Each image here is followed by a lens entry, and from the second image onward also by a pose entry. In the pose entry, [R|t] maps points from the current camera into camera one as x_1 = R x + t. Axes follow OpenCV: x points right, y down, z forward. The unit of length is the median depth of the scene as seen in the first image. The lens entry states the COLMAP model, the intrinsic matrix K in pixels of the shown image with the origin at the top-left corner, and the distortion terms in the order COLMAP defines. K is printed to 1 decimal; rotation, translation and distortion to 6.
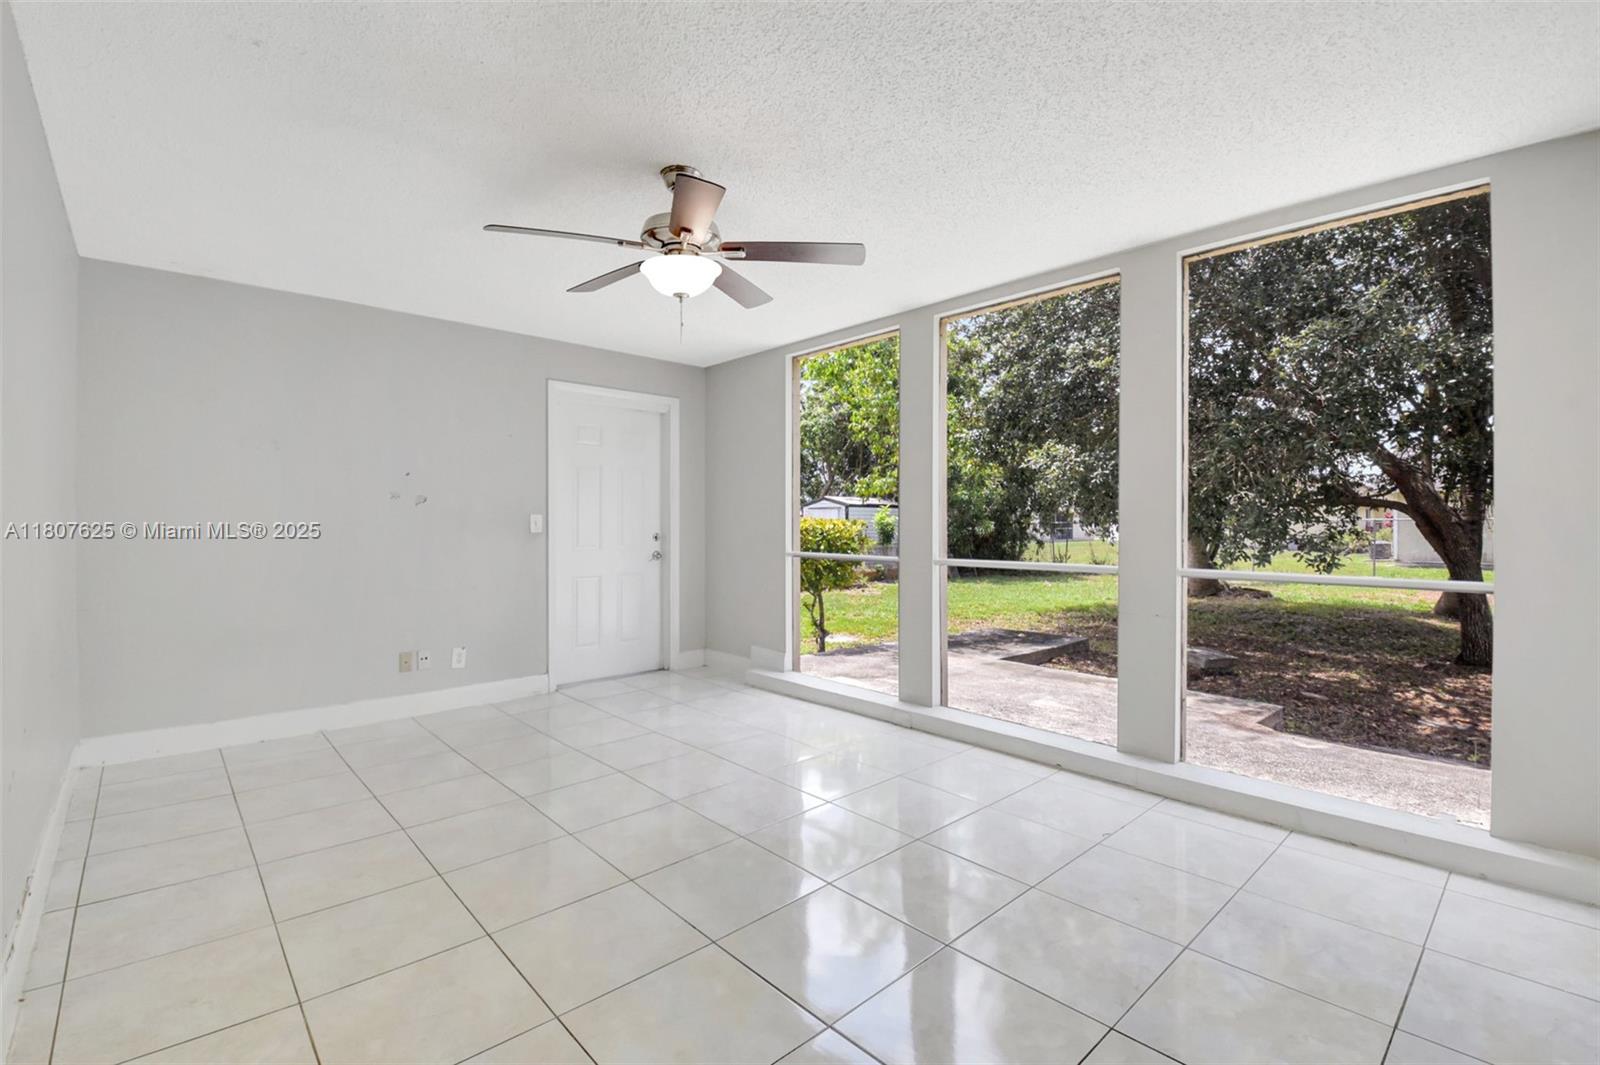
lens RADIAL K [[715.6, 0, 807.2], [0, 715.6, 523.0], [0, 0, 1]] dist [-0.006162, -0.011877]
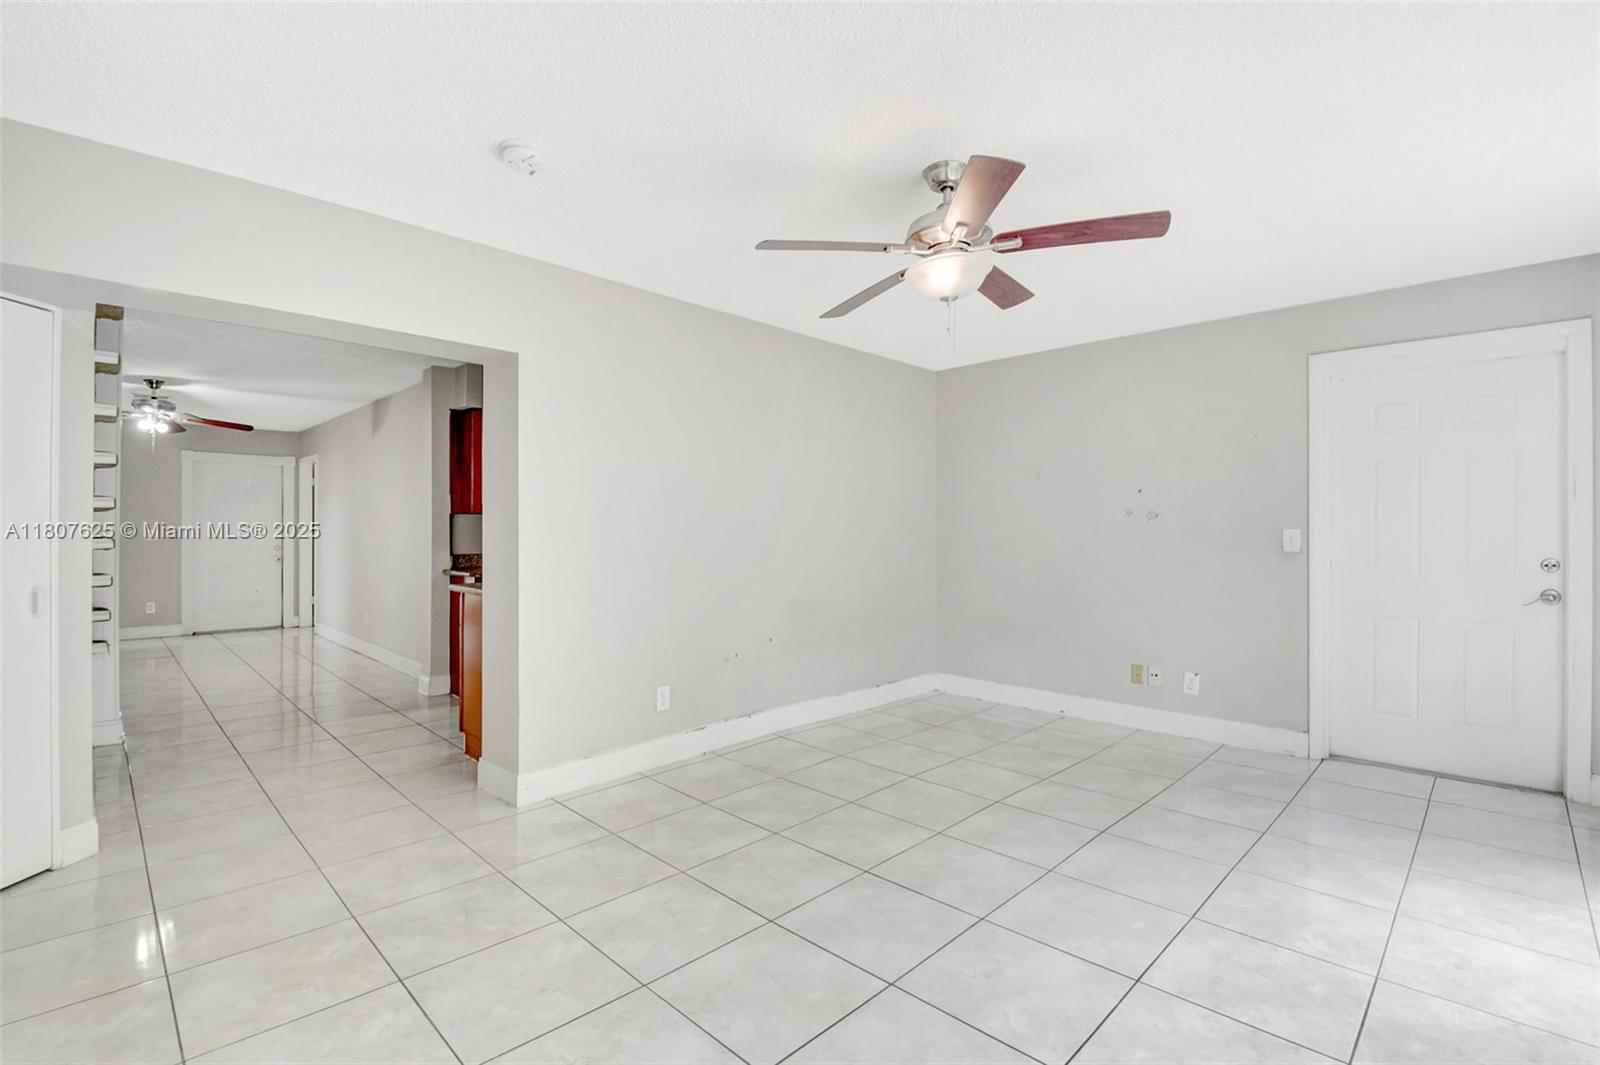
lens RADIAL K [[715.6, 0, 794.0], [0, 715.6, 529.4], [0, 0, 1]] dist [-0.006162, -0.011877]
pose [[0.025268, -0.011111, -0.999619, 0.434962], [-0.007087, 0.999911, -0.011294, 0.001709], [0.999656, 0.007370, 0.025187, 0.460082]]
